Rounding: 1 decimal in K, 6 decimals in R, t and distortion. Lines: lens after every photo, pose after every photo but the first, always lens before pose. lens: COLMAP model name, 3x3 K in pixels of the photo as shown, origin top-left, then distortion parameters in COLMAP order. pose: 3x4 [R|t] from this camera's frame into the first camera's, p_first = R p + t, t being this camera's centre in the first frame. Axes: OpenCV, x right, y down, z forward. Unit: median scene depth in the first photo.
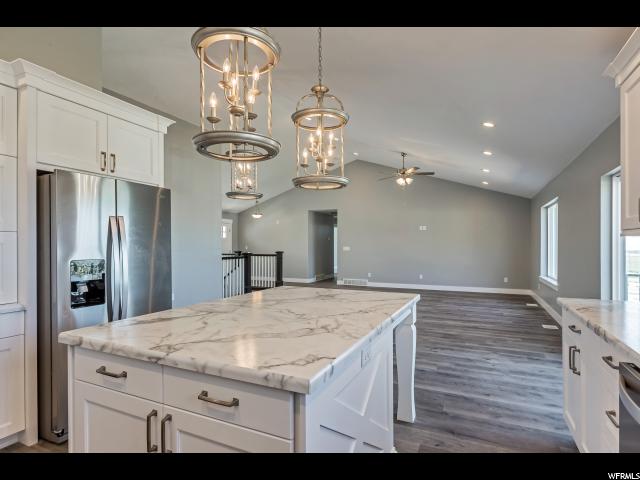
lens RADIAL K [[327.8, 0, 317.0], [0, 327.8, 243.5], [0, 0, 1]] dist [0.006915, 0.000927]
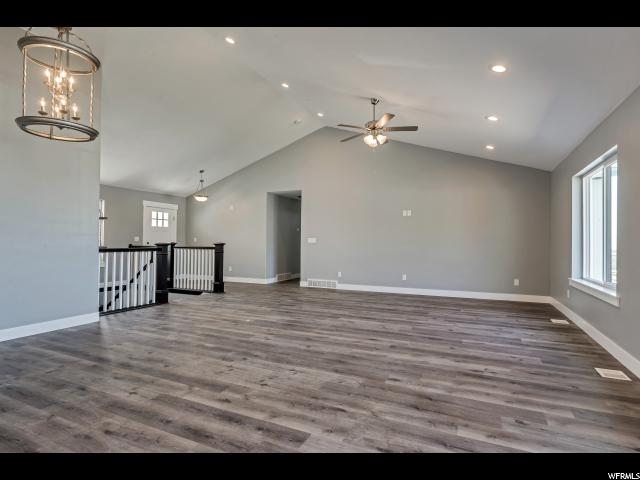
lens RADIAL K [[327.8, 0, 325.6], [0, 327.8, 240.3], [0, 0, 1]] dist [0.006915, 0.000927]
pose [[0.999620, 0.006966, 0.026660, 0.144185], [-0.006889, 0.999972, -0.002997, 0.024541], [-0.026680, 0.002812, 0.999640, 0.310513]]
